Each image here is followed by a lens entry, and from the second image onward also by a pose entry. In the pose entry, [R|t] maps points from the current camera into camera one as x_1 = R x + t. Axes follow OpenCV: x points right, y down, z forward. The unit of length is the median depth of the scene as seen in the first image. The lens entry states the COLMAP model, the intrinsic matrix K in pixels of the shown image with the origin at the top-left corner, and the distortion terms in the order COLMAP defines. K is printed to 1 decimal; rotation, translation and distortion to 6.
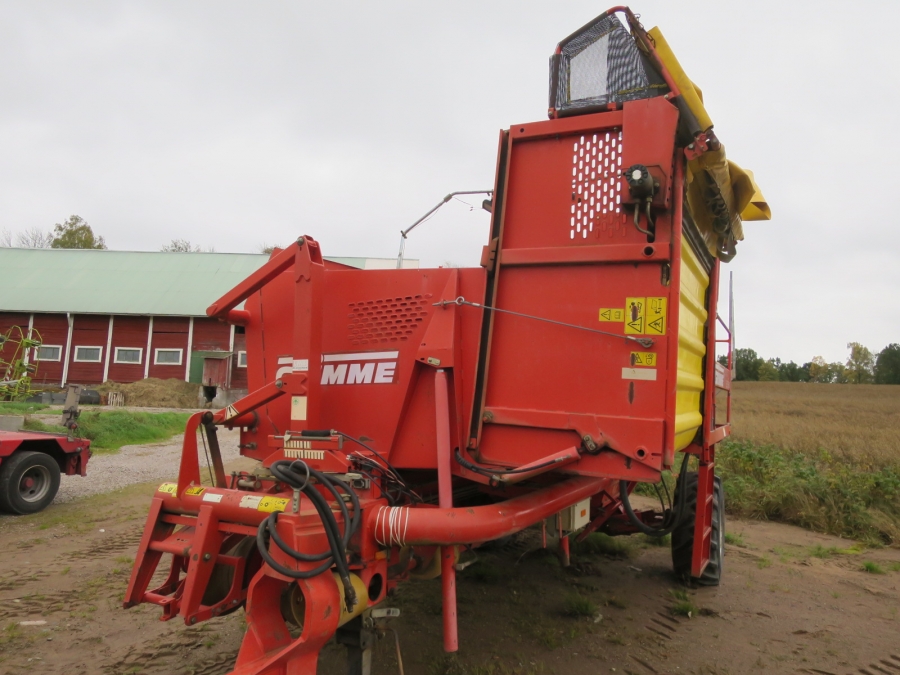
lens RADIAL K [[636.8, 0, 450.0], [0, 636.8, 337.5], [0, 0, 1]] dist [-0.050987, 0.003369]
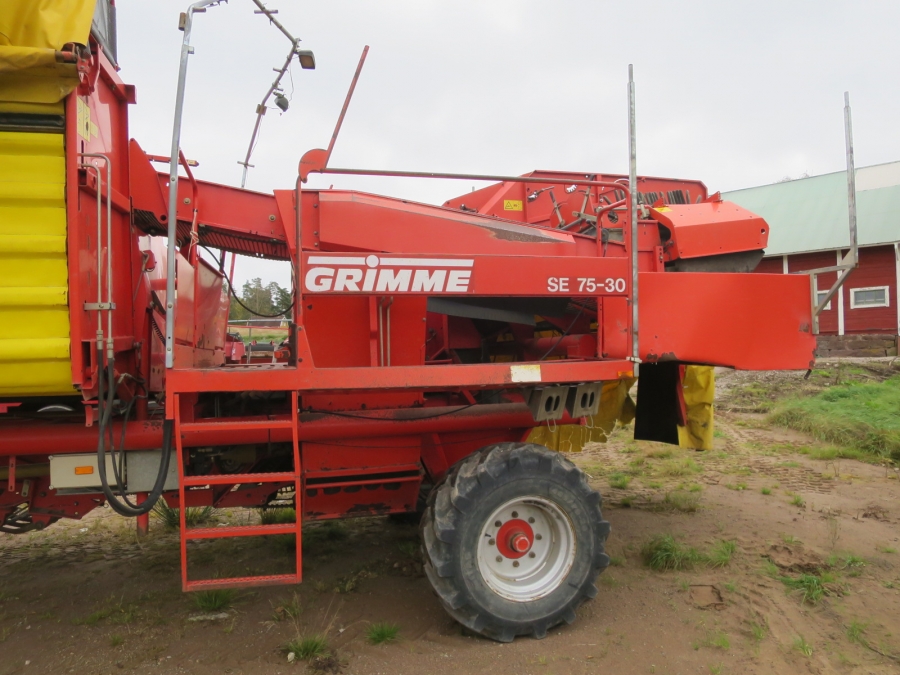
lens RADIAL K [[647.3, 0, 450.0], [0, 647.3, 337.5], [0, 0, 1]] dist [-0.048836, 0.008575]
pose [[0.658854, -0.055286, -0.750236, 1.585200], [0.107964, 0.993921, 0.021570, 0.196947], [0.744483, -0.095210, 0.660818, 1.154325]]
